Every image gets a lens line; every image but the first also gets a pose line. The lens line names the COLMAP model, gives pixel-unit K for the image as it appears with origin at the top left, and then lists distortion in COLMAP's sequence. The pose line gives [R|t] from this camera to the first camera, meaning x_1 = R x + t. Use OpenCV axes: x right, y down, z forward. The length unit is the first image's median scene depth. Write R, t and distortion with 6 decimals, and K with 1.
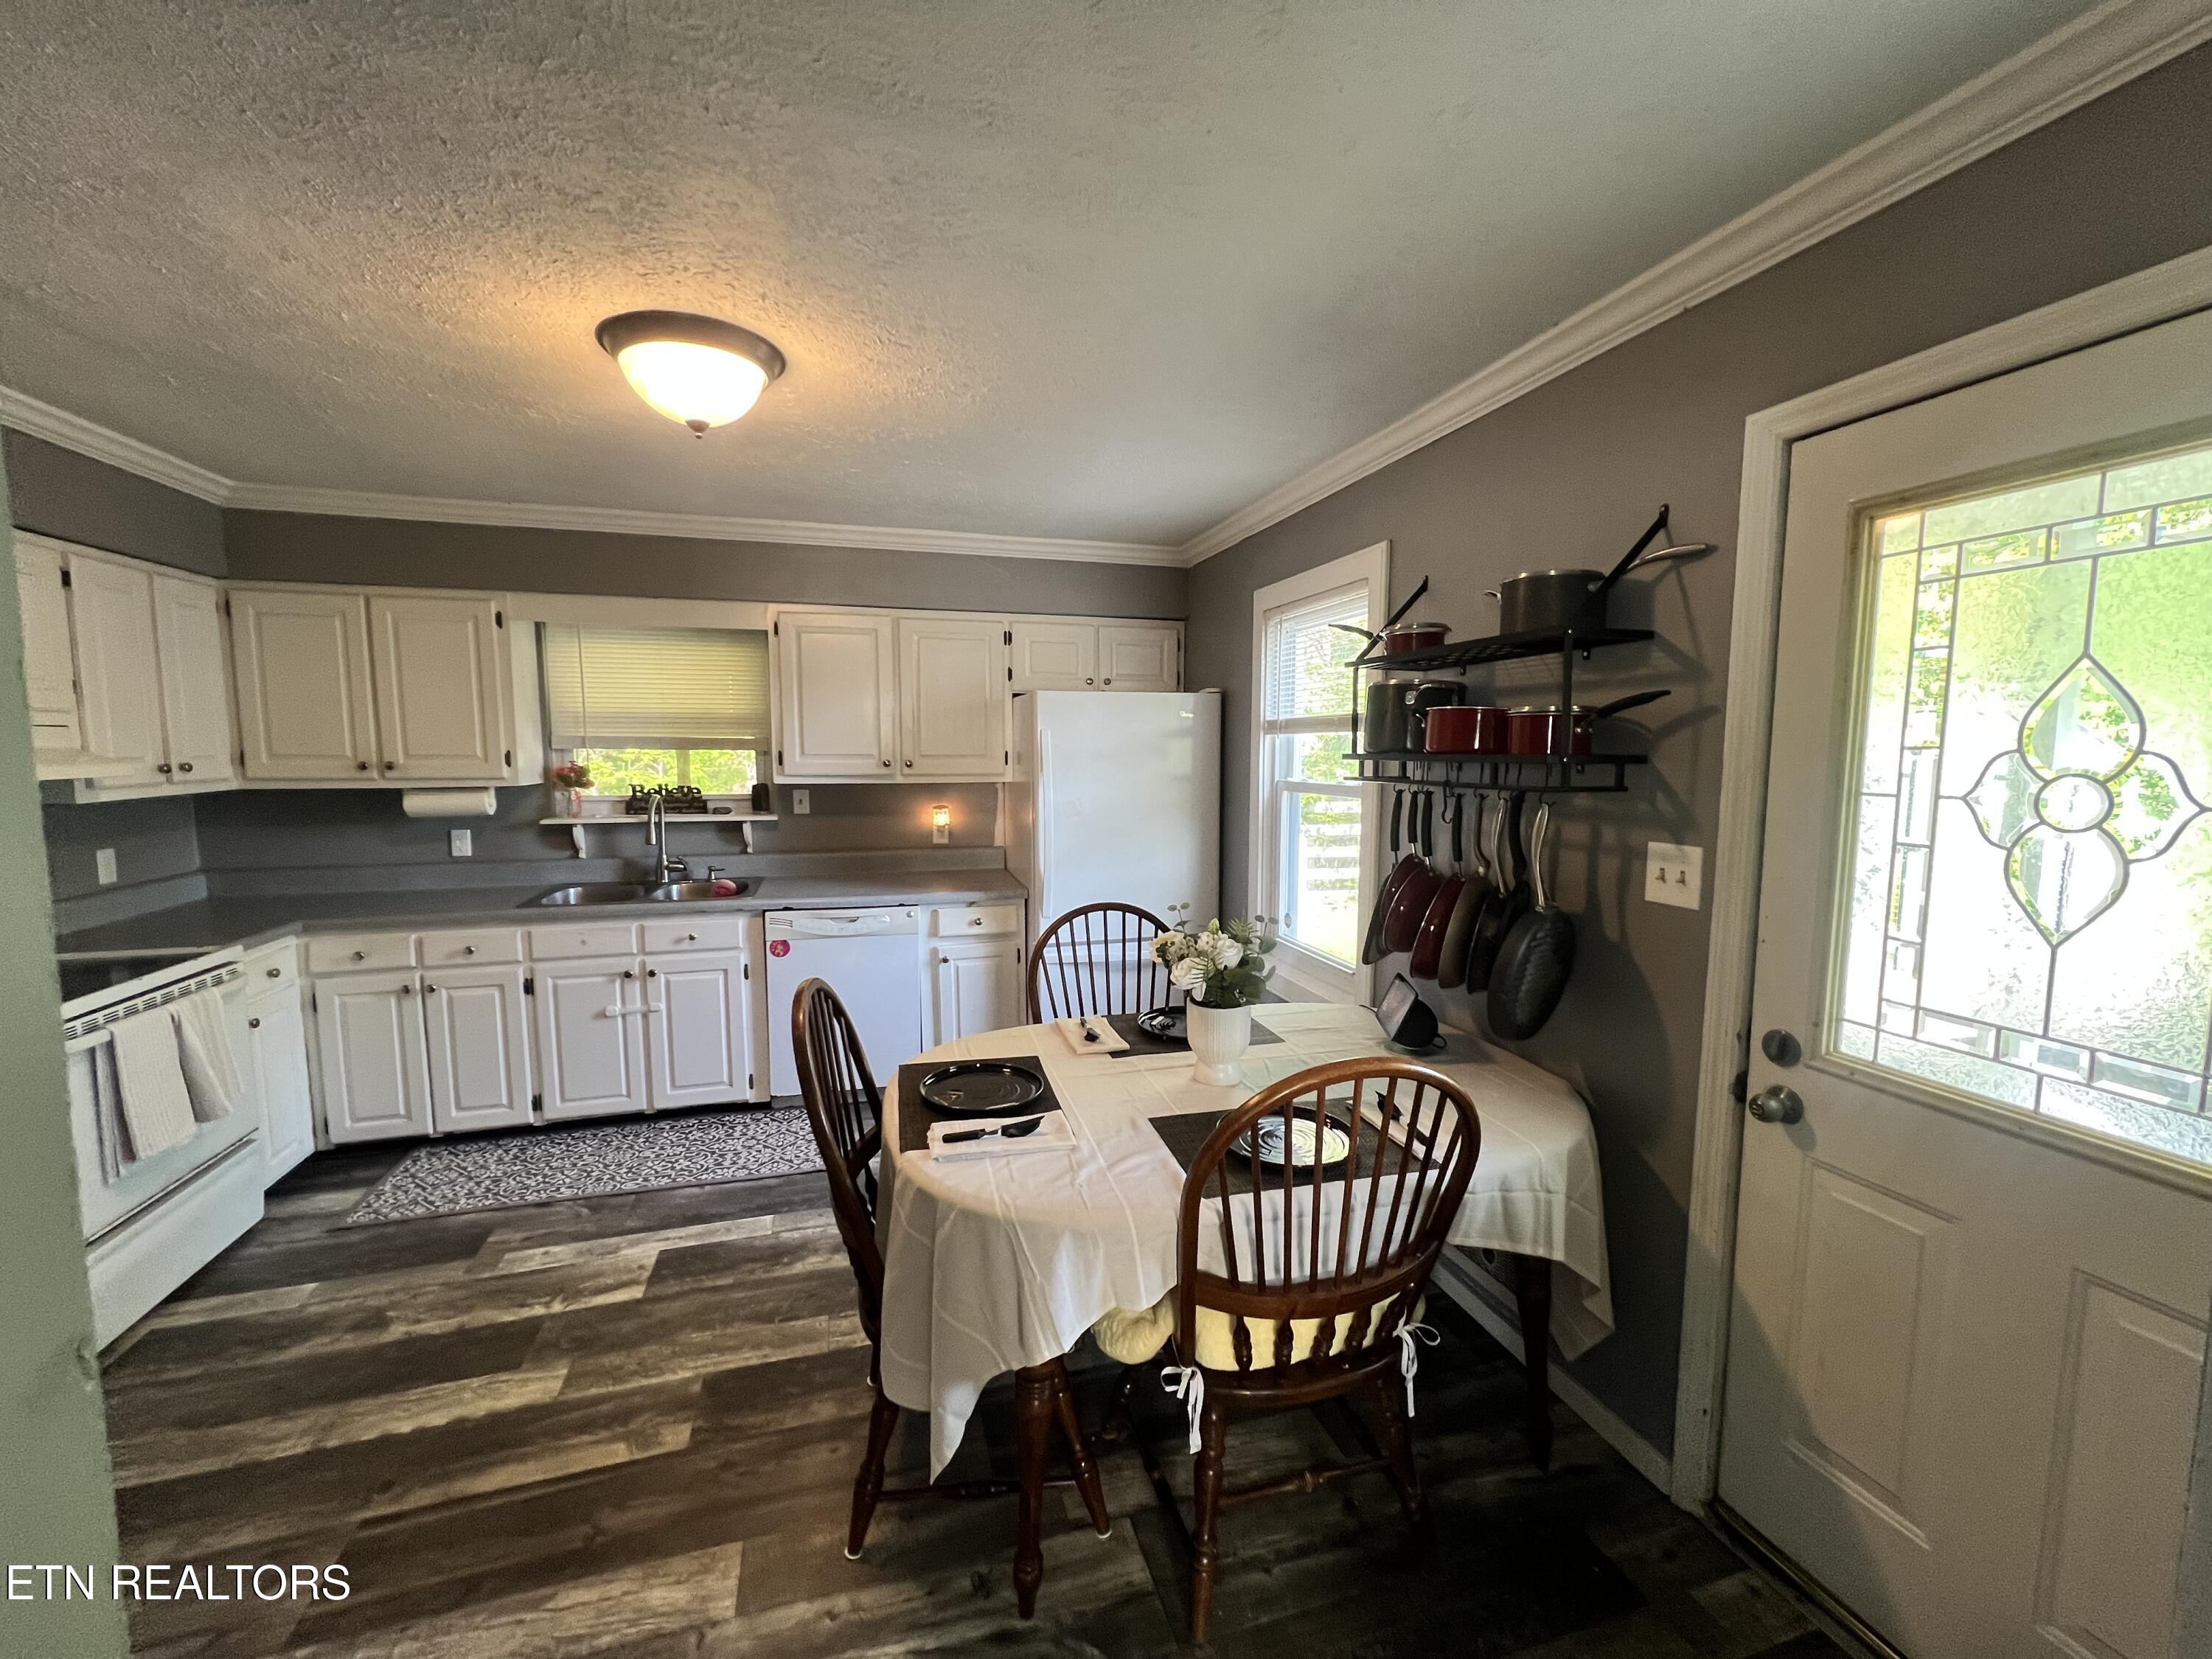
lens RADIAL K [[884.6, 0, 1105.2], [0, 884.6, 836.0], [0, 0, 1]] dist [-0.002364, 0.000961]
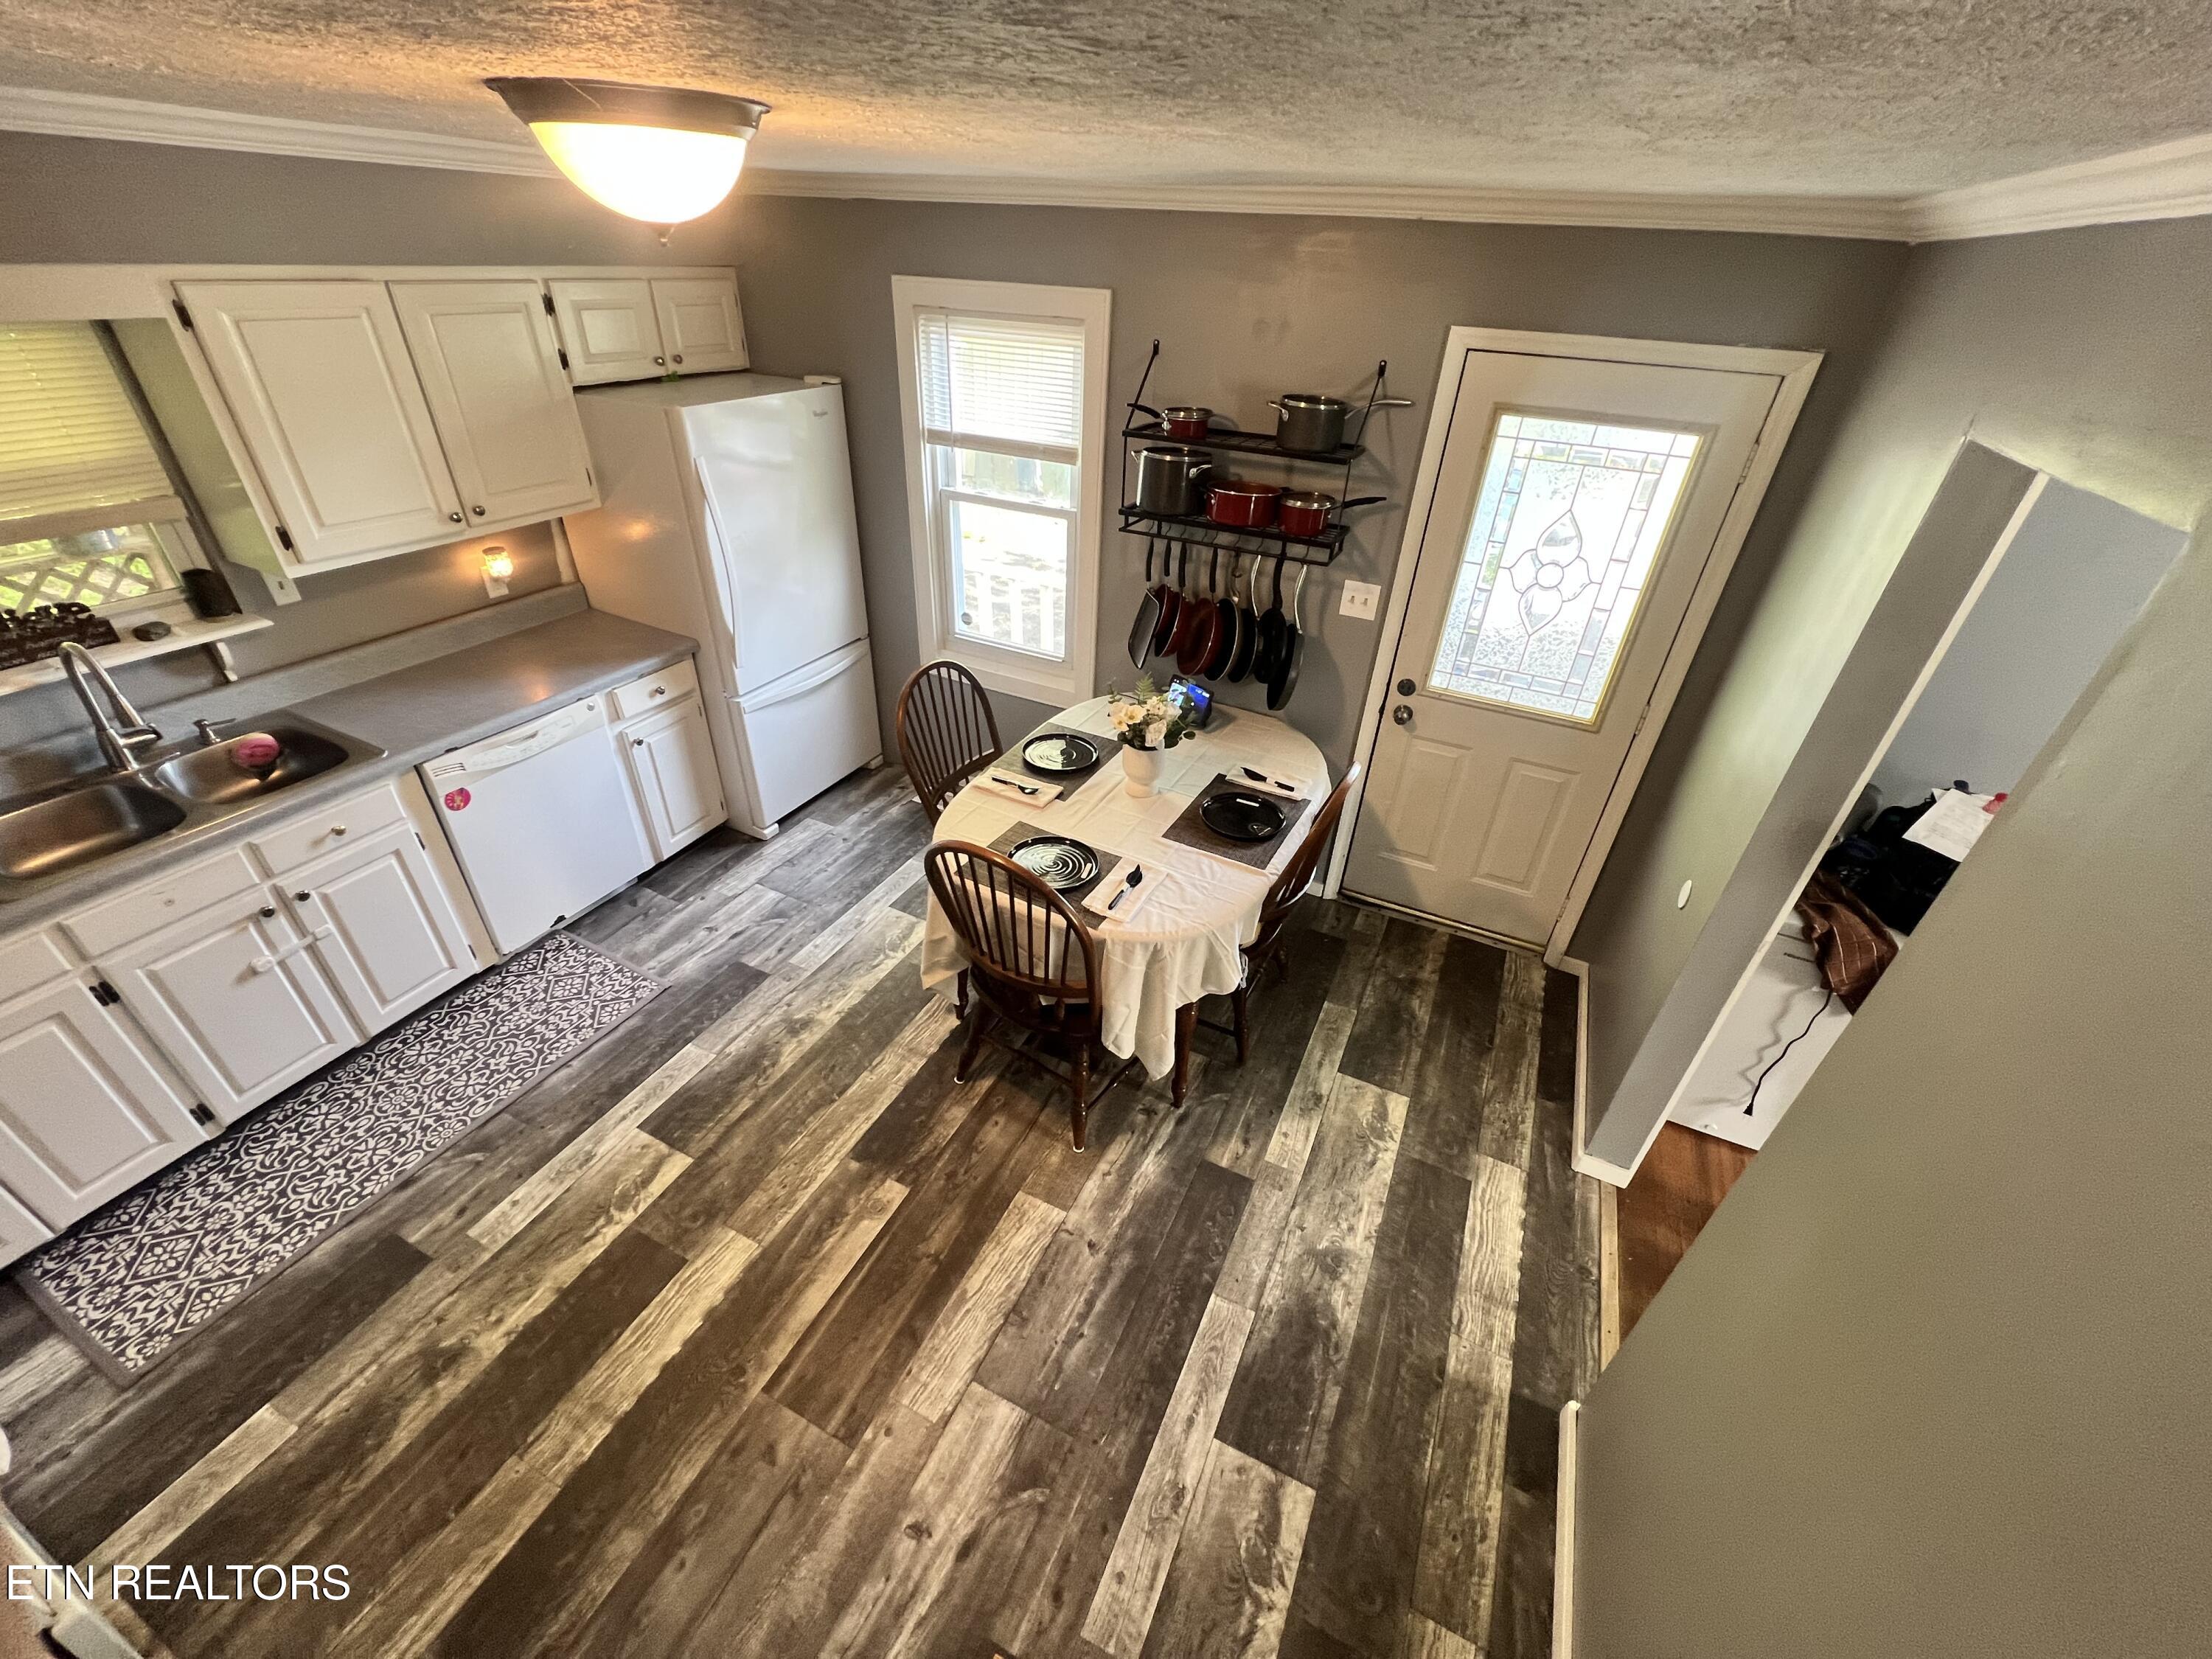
lens RADIAL K [[881.5, 0, 1108.7], [0, 881.5, 837.0], [0, 0, 1]] dist [-0.003392, 0.000690]
pose [[0.668724, -0.388957, 0.633657, -0.708657], [0.029115, 0.865295, 0.500417, -0.317592], [-0.742940, -0.316192, 0.589968, 0.139442]]
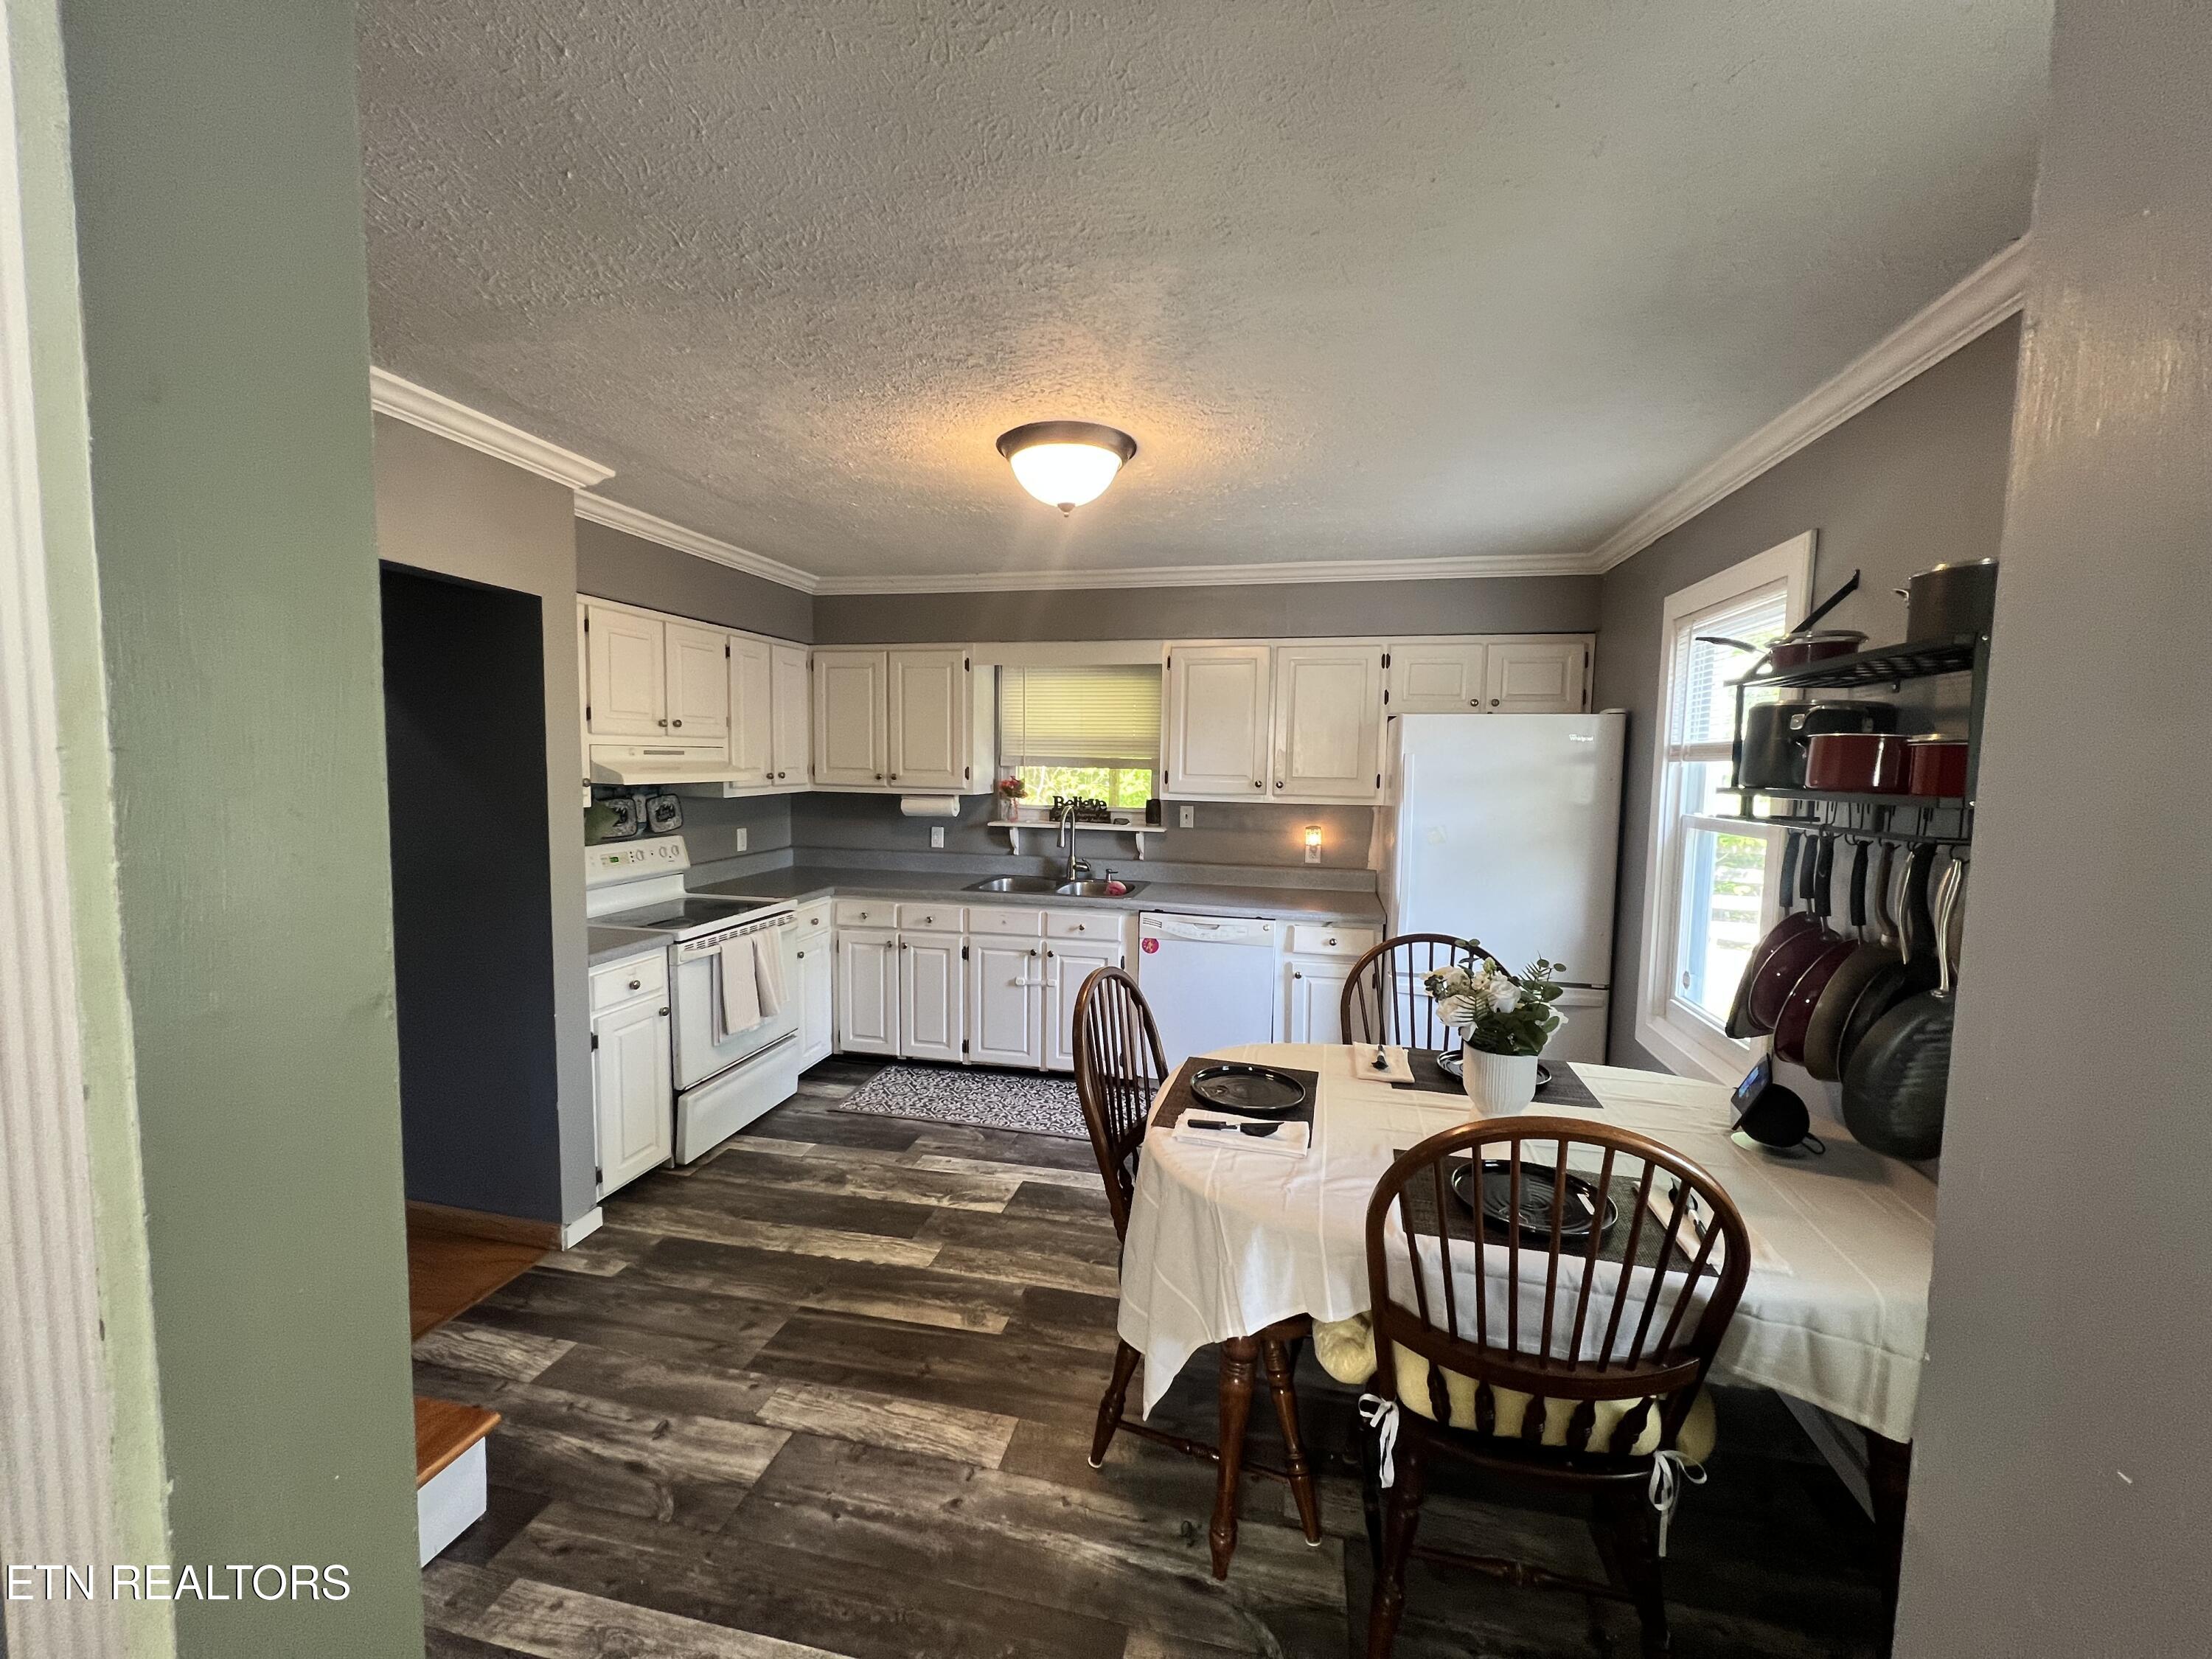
lens RADIAL K [[884.6, 0, 1103.8], [0, 884.6, 836.4], [0, 0, 1]] dist [-0.002364, 0.000961]
pose [[0.875249, 0.053341, -0.480722, 0.164827], [-0.063208, 0.997991, -0.004346, -0.004711], [0.479524, 0.034189, 0.876862, -0.029386]]
